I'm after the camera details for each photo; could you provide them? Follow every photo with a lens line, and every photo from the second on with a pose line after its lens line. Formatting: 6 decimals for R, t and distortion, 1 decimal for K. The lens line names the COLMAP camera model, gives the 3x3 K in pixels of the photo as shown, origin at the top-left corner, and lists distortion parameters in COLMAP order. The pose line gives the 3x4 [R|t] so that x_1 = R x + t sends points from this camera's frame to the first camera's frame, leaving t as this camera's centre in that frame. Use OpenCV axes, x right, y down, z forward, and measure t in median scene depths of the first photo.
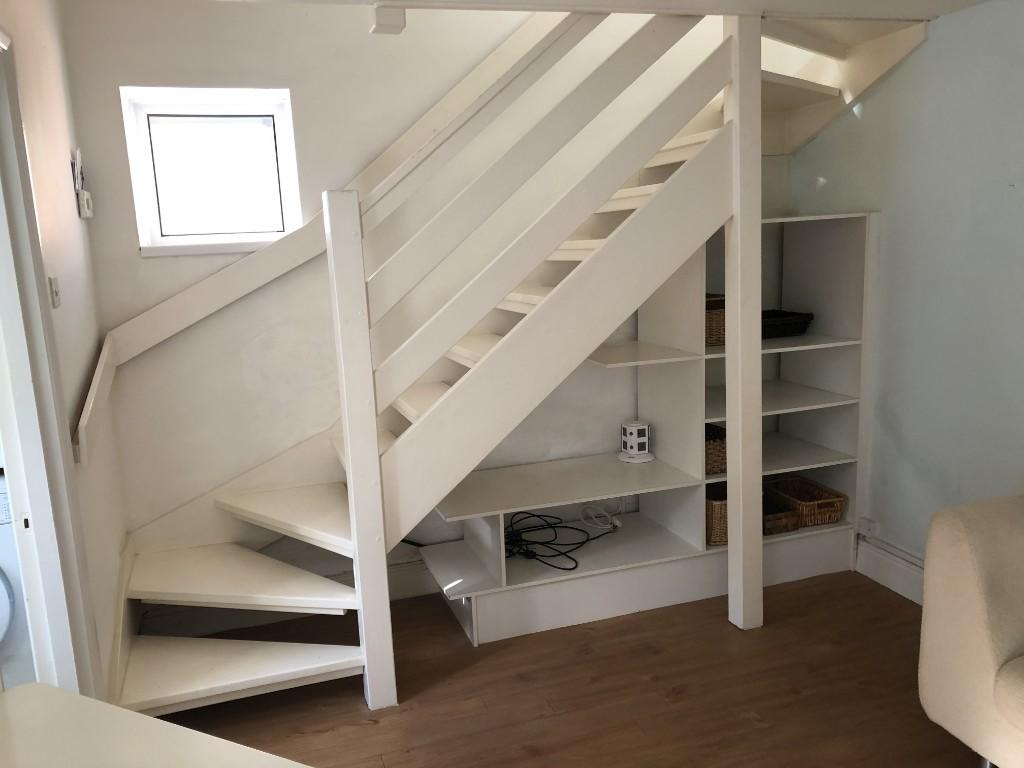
lens RADIAL K [[844.9, 0, 512.0], [0, 844.9, 384.0], [0, 0, 1]] dist [0.034104, -0.012362]
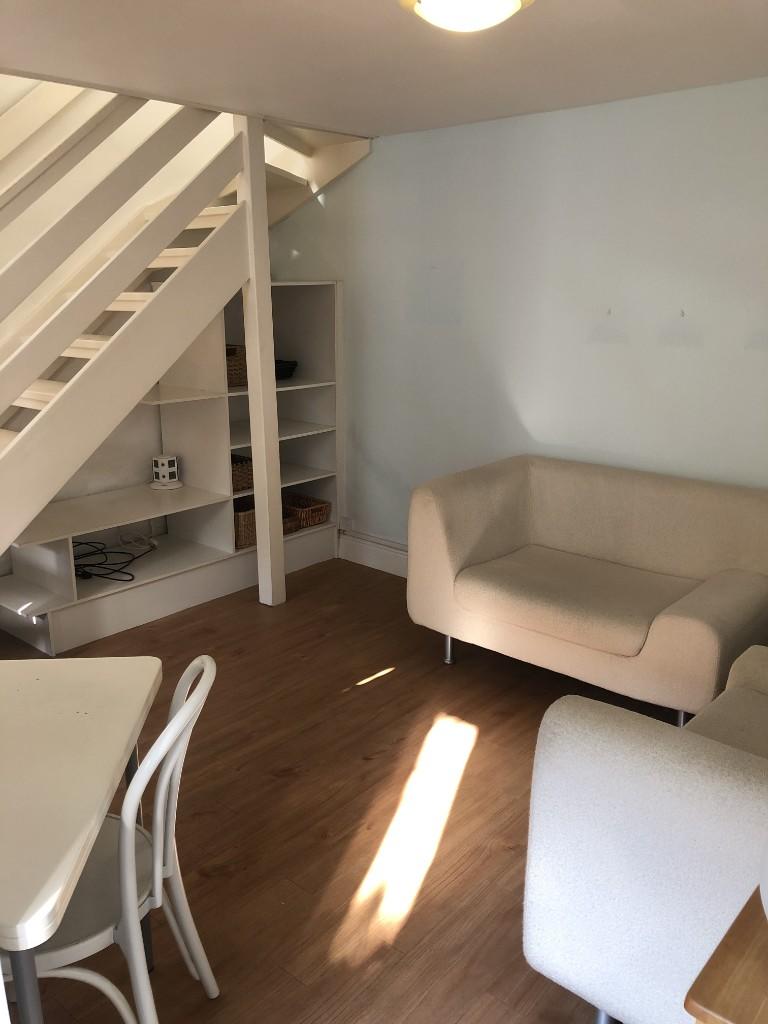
lens RADIAL K [[844.9, 0, 393.0], [0, 844.9, 512.5], [0, 0, 1]] dist [0.034104, -0.012362]
pose [[0.858050, -0.092831, 0.505107, -0.196718], [0.053162, 0.994299, 0.092429, 0.035743], [-0.510807, -0.052456, 0.858093, -0.180390]]
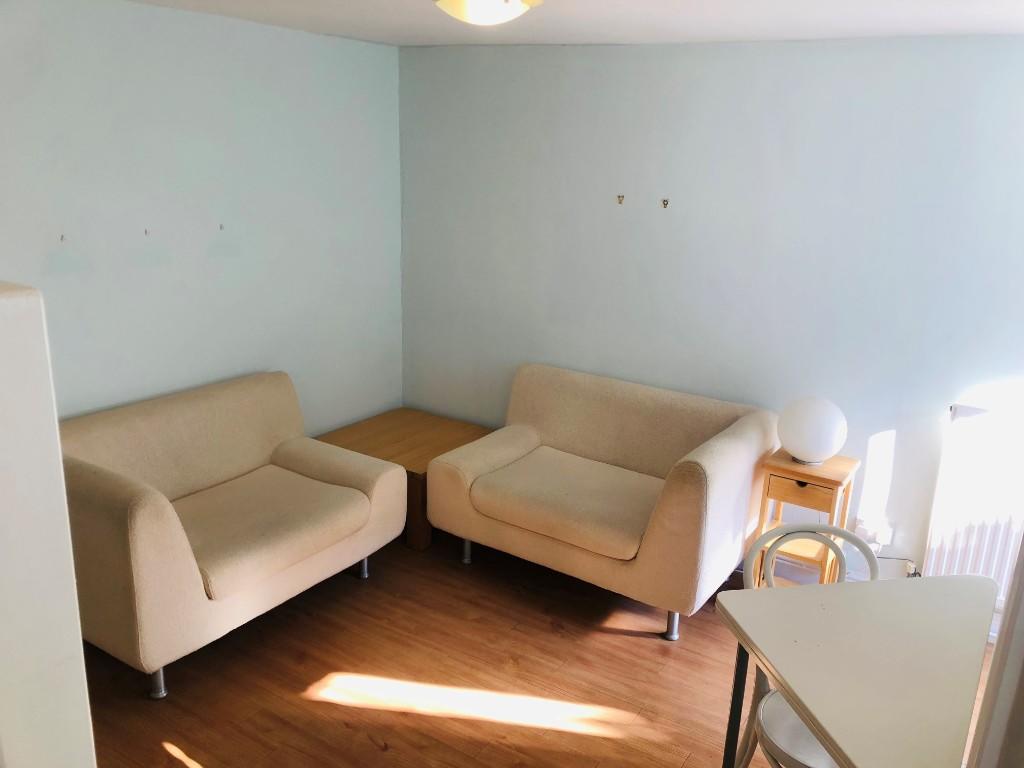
lens RADIAL K [[844.9, 0, 512.0], [0, 844.9, 384.0], [0, 0, 1]] dist [0.034104, -0.012362]
pose [[-0.612430, -0.194696, 0.766174, -0.411297], [0.138297, 0.927863, 0.346330, -0.198947], [-0.778334, 0.318062, -0.541326, 0.746491]]
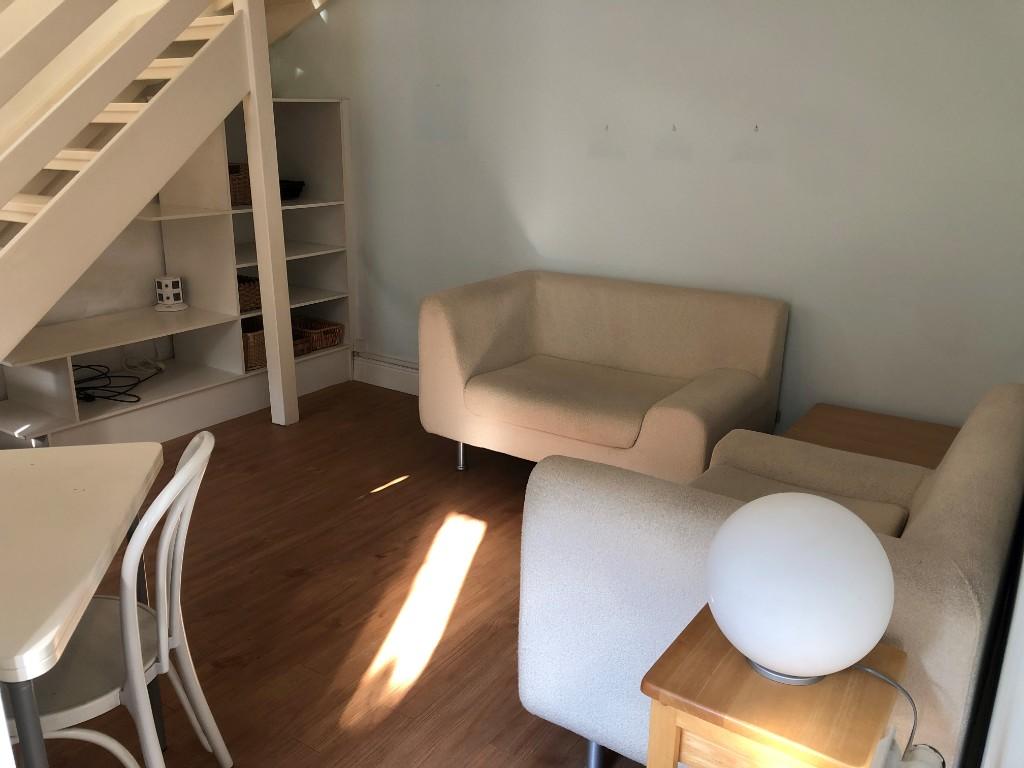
lens RADIAL K [[844.9, 0, 512.0], [0, 844.9, 384.0], [0, 0, 1]] dist [0.034104, -0.012362]
pose [[0.794635, -0.130809, 0.592828, -0.199980], [0.064617, 0.989188, 0.131653, 0.074361], [-0.603639, -0.066309, 0.794495, -0.216563]]
